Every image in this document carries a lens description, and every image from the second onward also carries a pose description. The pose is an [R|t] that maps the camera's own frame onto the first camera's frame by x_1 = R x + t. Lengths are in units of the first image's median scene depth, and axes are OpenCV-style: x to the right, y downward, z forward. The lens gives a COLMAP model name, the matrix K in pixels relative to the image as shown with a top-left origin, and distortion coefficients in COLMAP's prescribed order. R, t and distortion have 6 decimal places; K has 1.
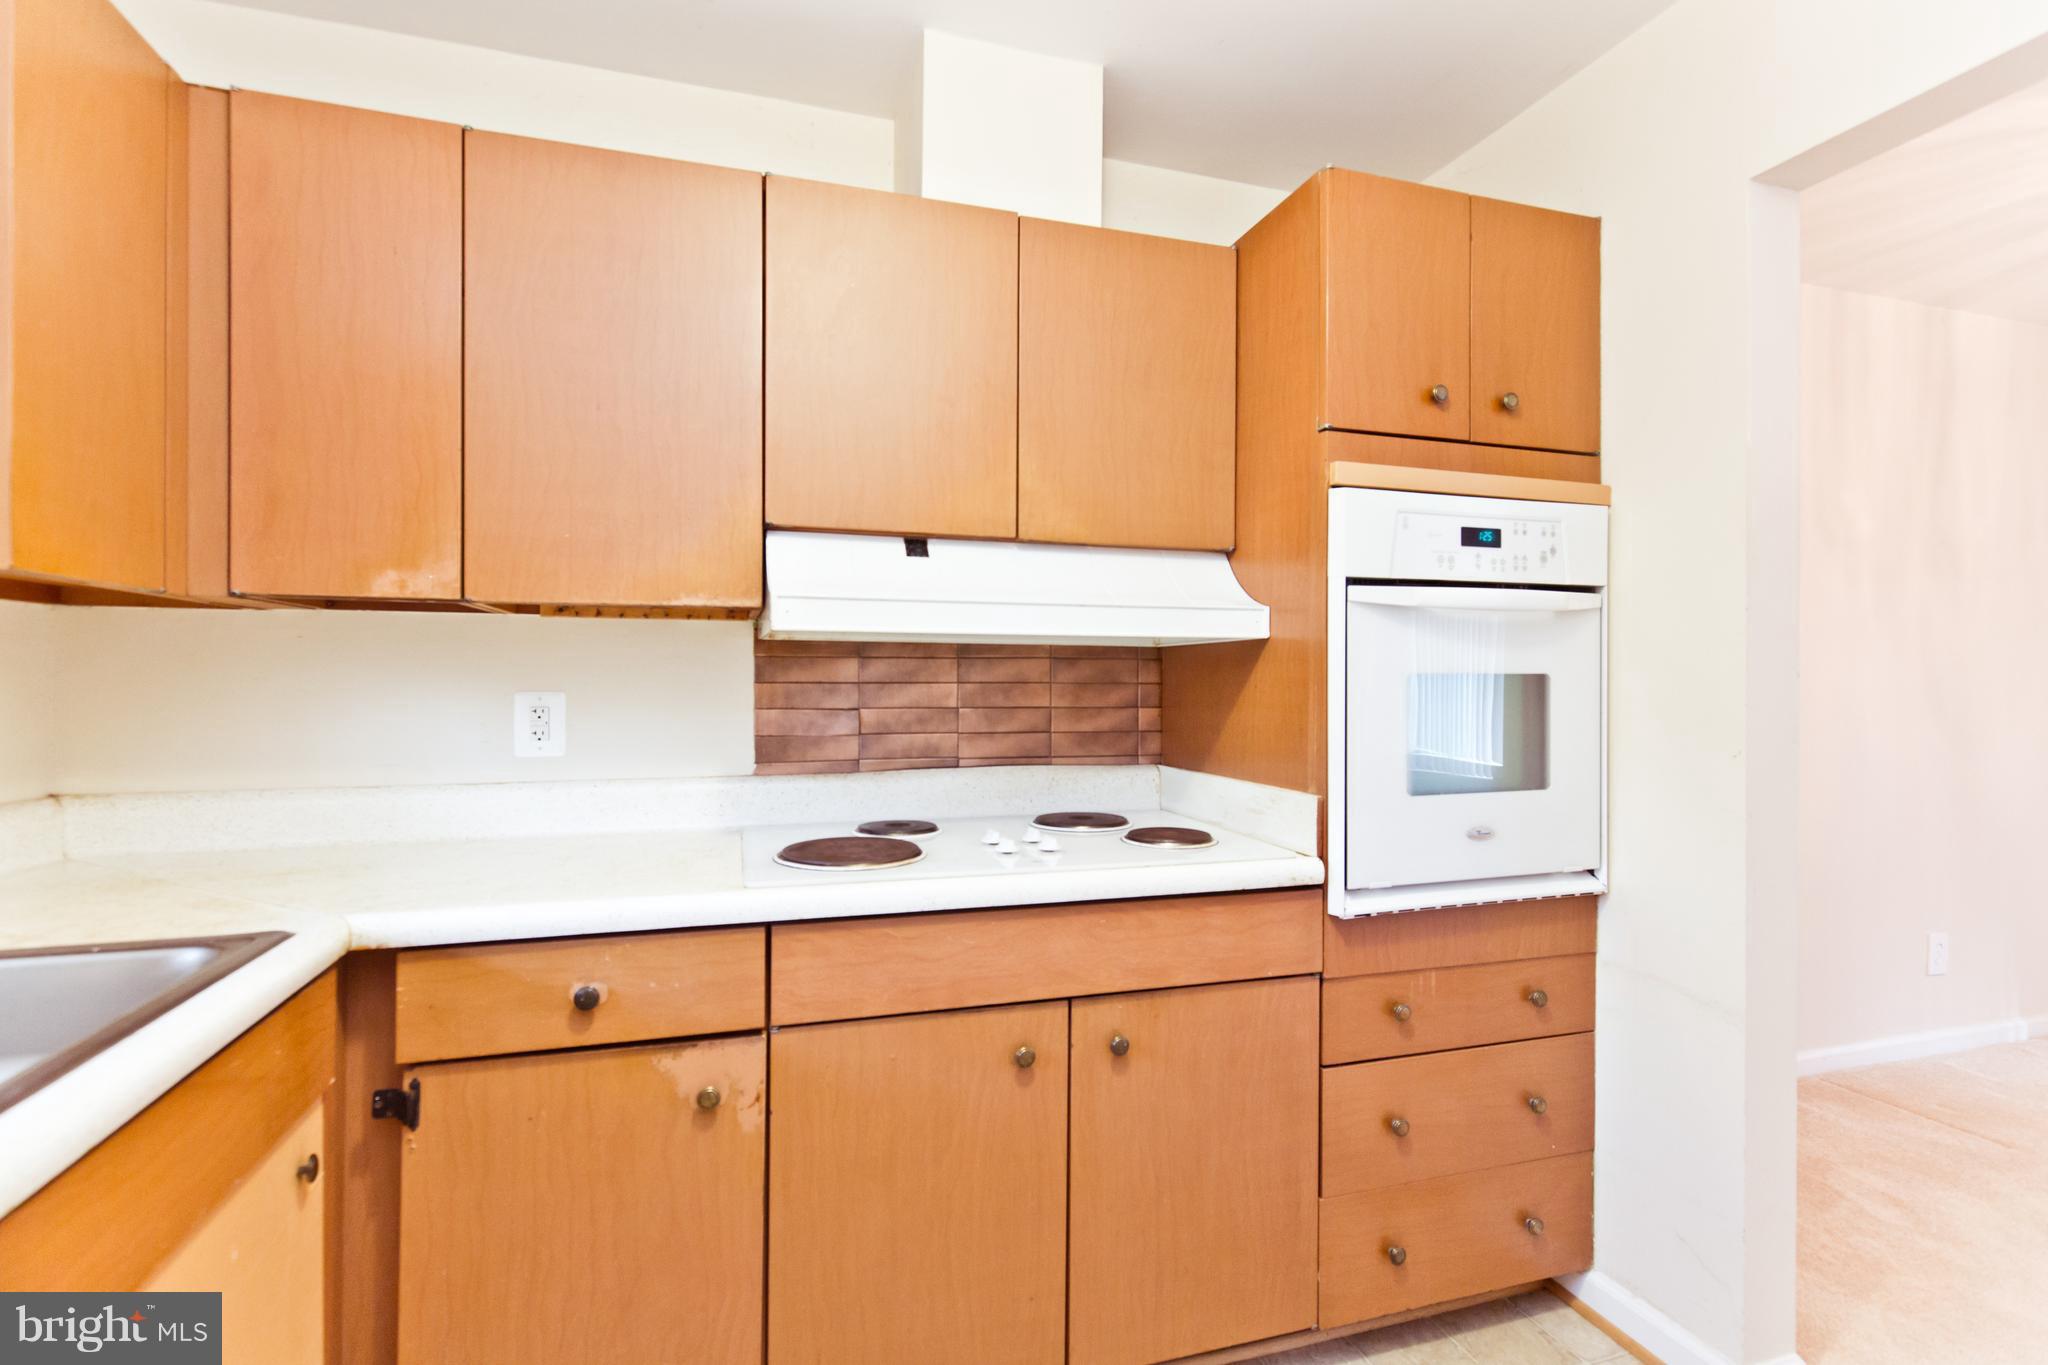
lens RADIAL K [[938.6, 0, 1022.3], [0, 938.6, 679.4], [0, 0, 1]] dist [-0.001214, -0.000054]
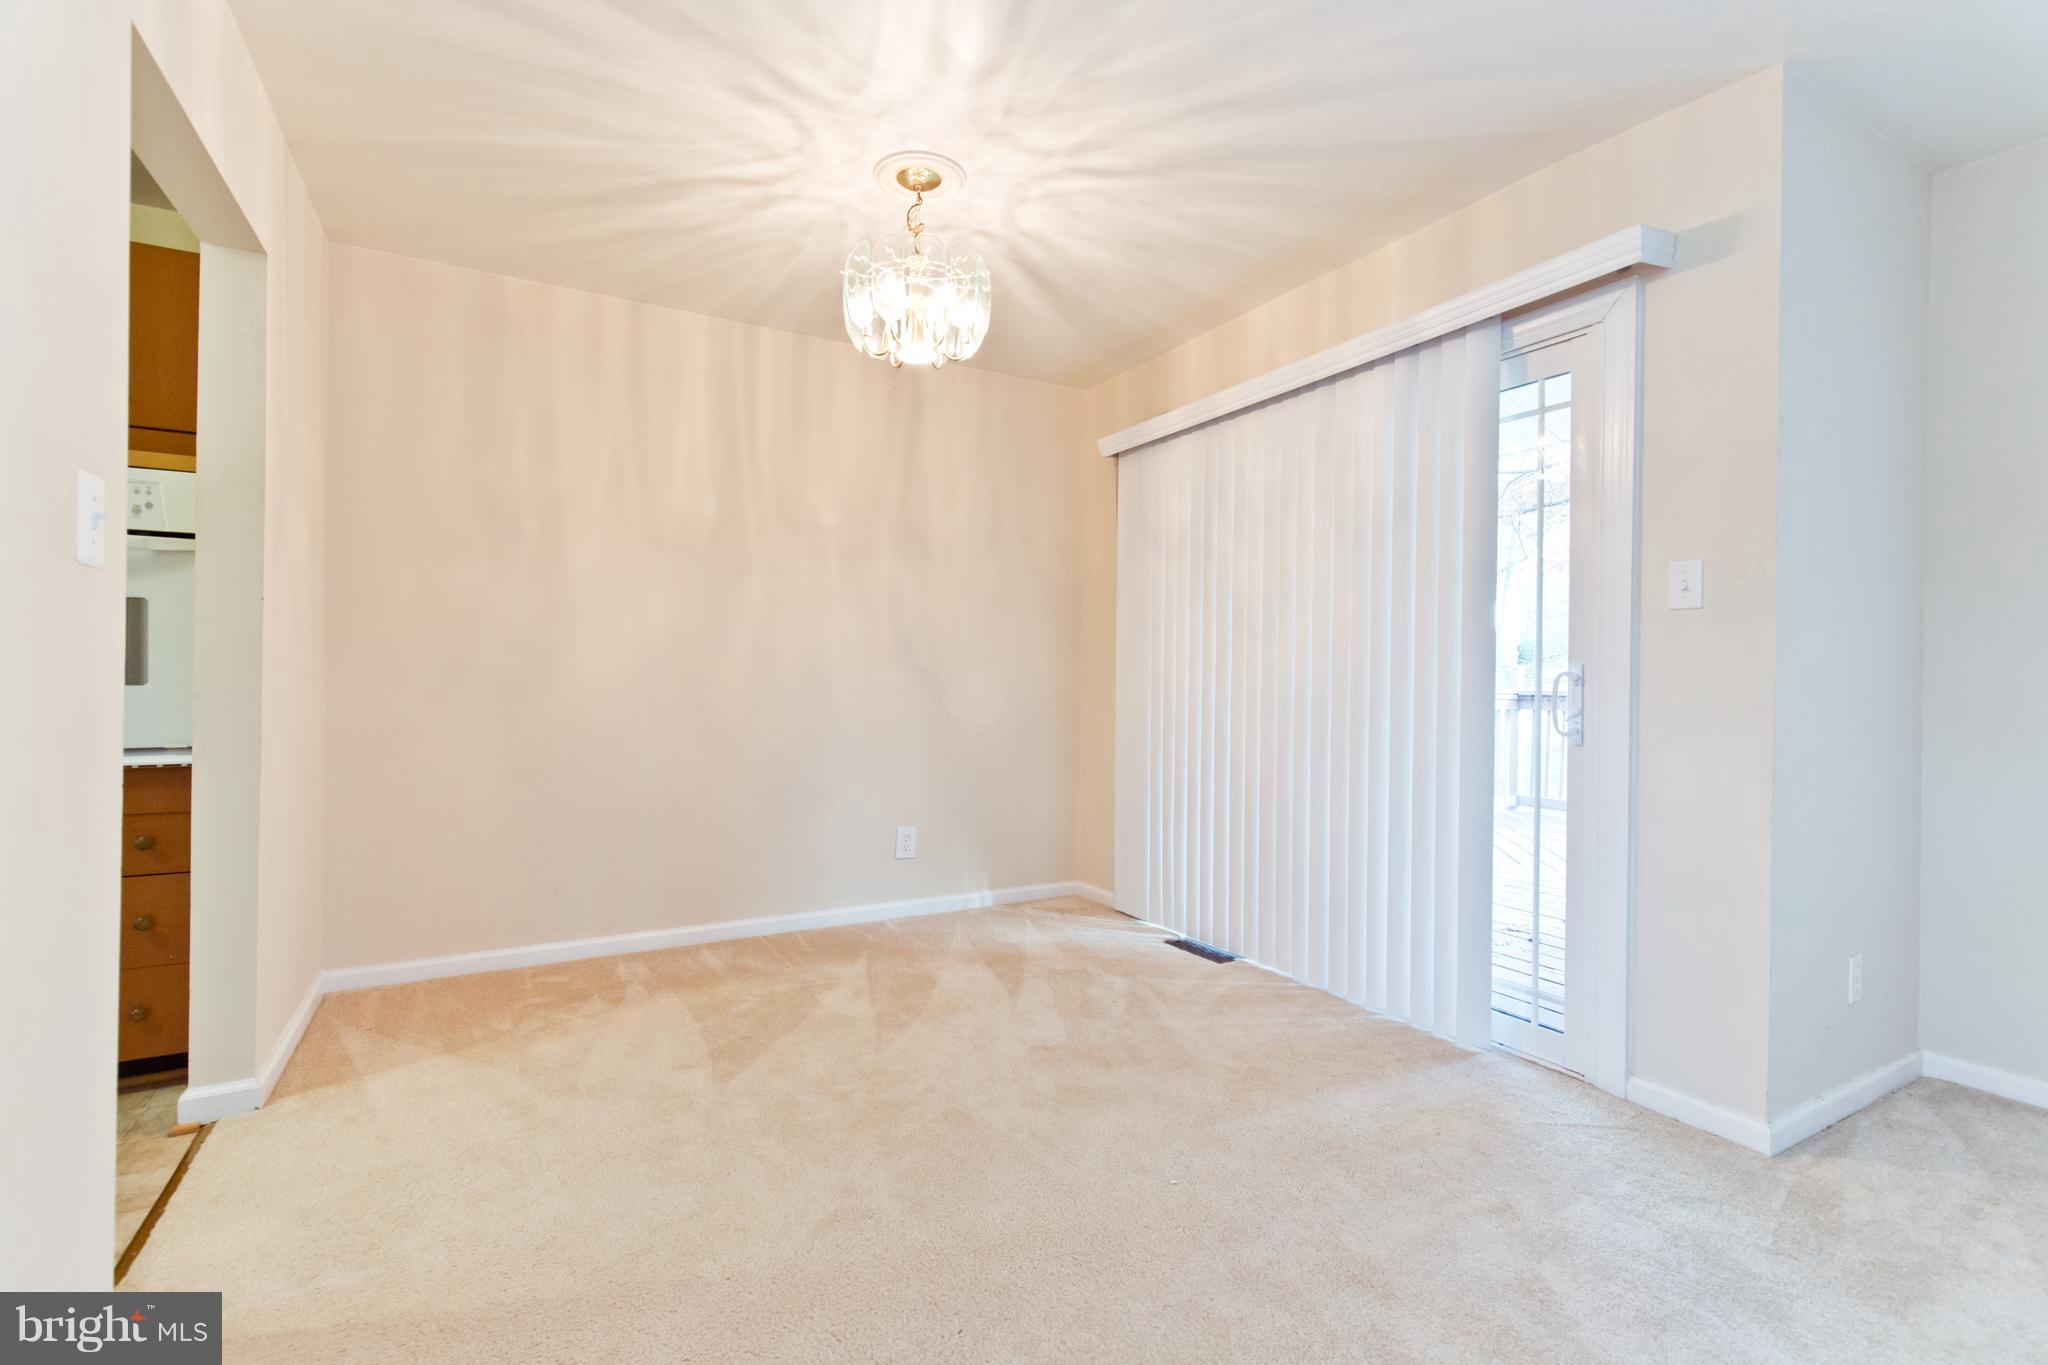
lens RADIAL K [[914.8, 0, 1030.7], [0, 914.8, 677.7], [0, 0, 1]] dist [-0.000872, -0.000484]
pose [[0.975133, 0.009203, 0.221428, 1.546627], [-0.010691, 0.999928, 0.005520, 0.088380], [-0.221361, -0.007750, 0.975161, -0.551134]]
